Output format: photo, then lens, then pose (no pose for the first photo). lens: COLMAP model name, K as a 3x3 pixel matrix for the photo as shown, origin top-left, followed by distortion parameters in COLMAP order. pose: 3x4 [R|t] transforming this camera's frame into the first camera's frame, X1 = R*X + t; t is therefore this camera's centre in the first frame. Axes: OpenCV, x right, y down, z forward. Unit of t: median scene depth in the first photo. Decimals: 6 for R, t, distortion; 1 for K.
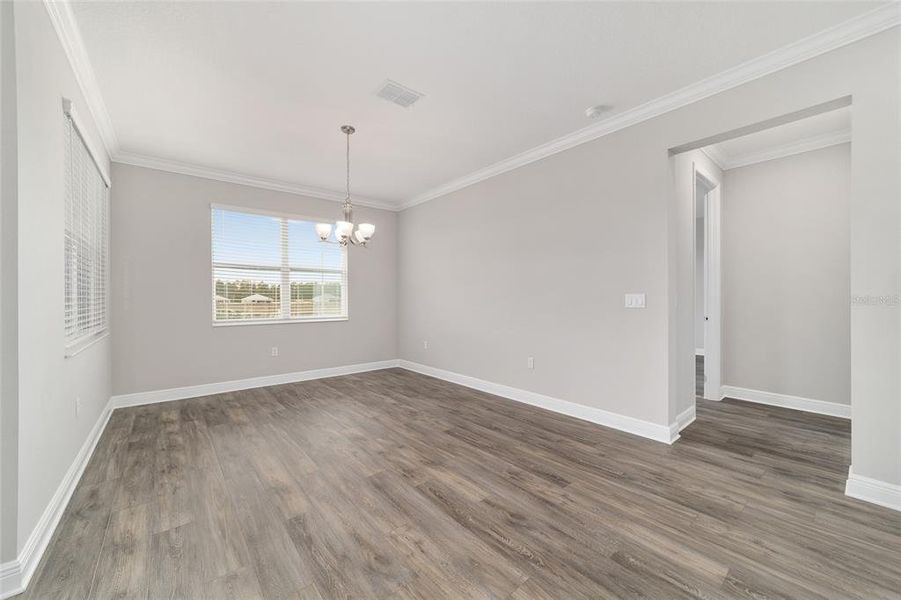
lens RADIAL K [[347.4, 0, 448.7], [0, 347.4, 297.2], [0, 0, 1]] dist [-0.016347, 0.008447]
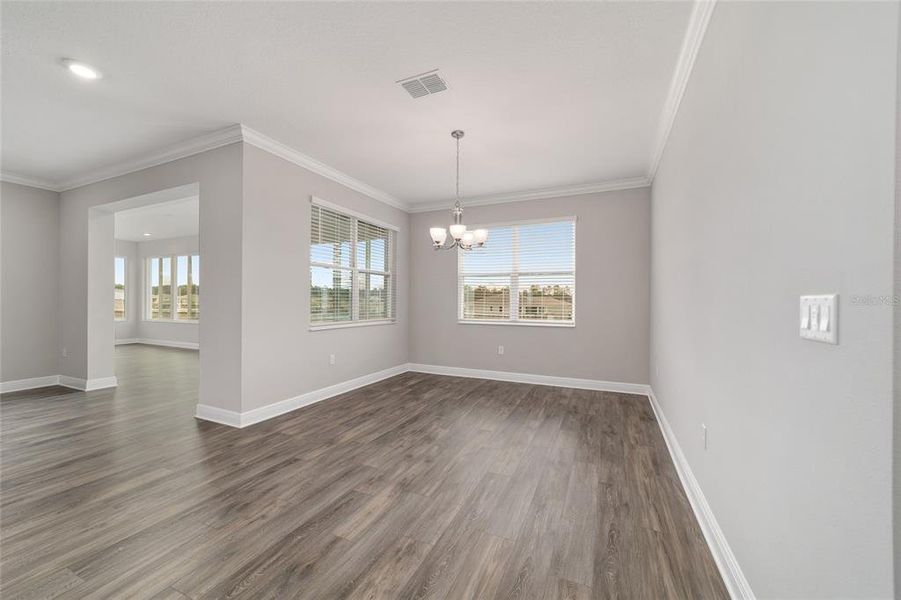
lens RADIAL K [[349.3, 0, 449.5], [0, 349.3, 297.5], [0, 0, 1]] dist [-0.019082, 0.007805]
pose [[0.434480, -0.003806, -0.900673, 0.697743], [-0.006656, 0.999950, -0.007436, -0.000797], [0.900657, 0.009226, 0.434433, 0.612269]]
